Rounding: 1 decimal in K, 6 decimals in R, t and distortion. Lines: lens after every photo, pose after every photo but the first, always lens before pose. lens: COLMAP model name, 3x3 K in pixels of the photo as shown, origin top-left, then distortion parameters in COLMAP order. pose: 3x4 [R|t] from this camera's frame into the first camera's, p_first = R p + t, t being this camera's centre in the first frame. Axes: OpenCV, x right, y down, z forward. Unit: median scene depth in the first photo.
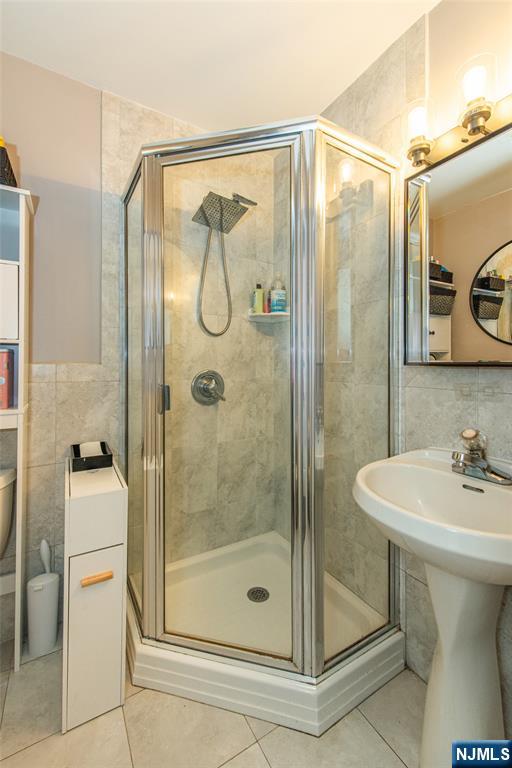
lens RADIAL K [[328.6, 0, 264.3], [0, 328.6, 361.9], [0, 0, 1]] dist [0.011419, -0.002551]
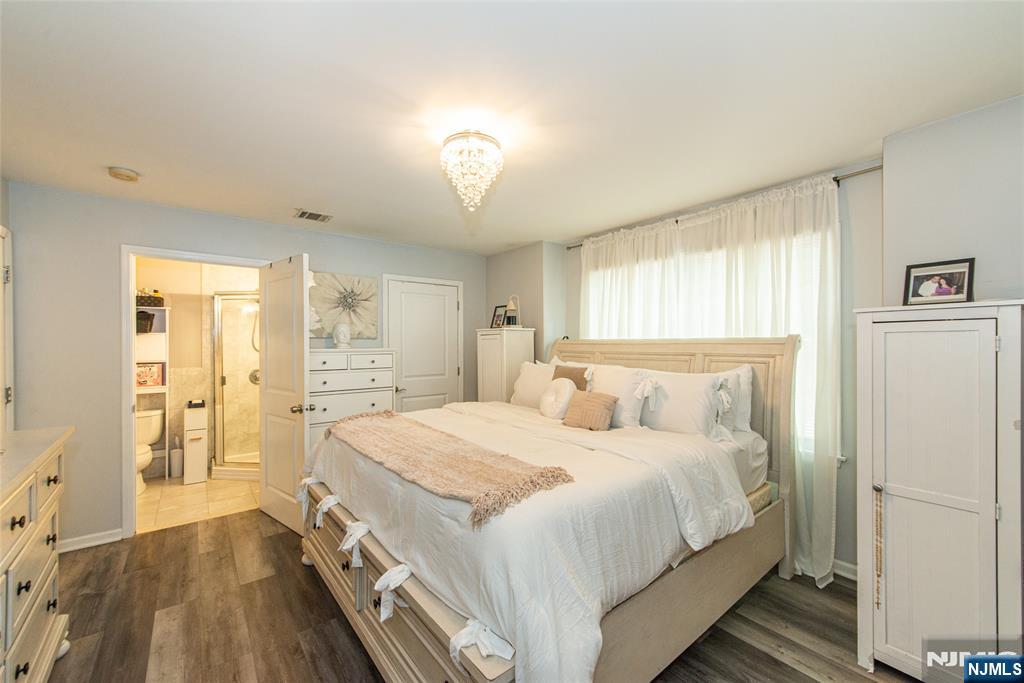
lens RADIAL K [[404.4, 0, 516.7], [0, 404.4, 341.2], [0, 0, 1]] dist [0.012423, -0.003255]
pose [[0.992631, -0.005072, 0.121072, 1.554473], [0.005099, 0.999987, 0.000086, -0.189881], [-0.121070, 0.000532, 0.992644, -2.427325]]
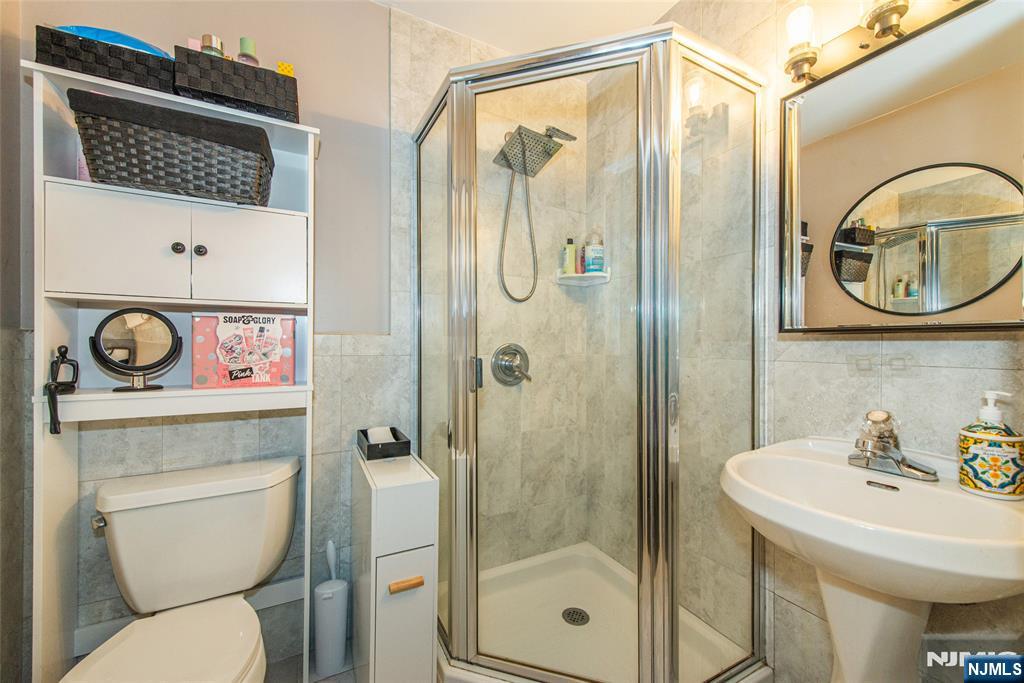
lens RADIAL K [[404.4, 0, 514.1], [0, 404.4, 343.7], [0, 0, 1]] dist [0.012423, -0.003255]
pose [[0.998414, 0.000318, -0.056294, -0.134153], [-0.000159, 0.999996, 0.002830, 0.028539], [0.056295, -0.002816, 0.998410, -0.015115]]
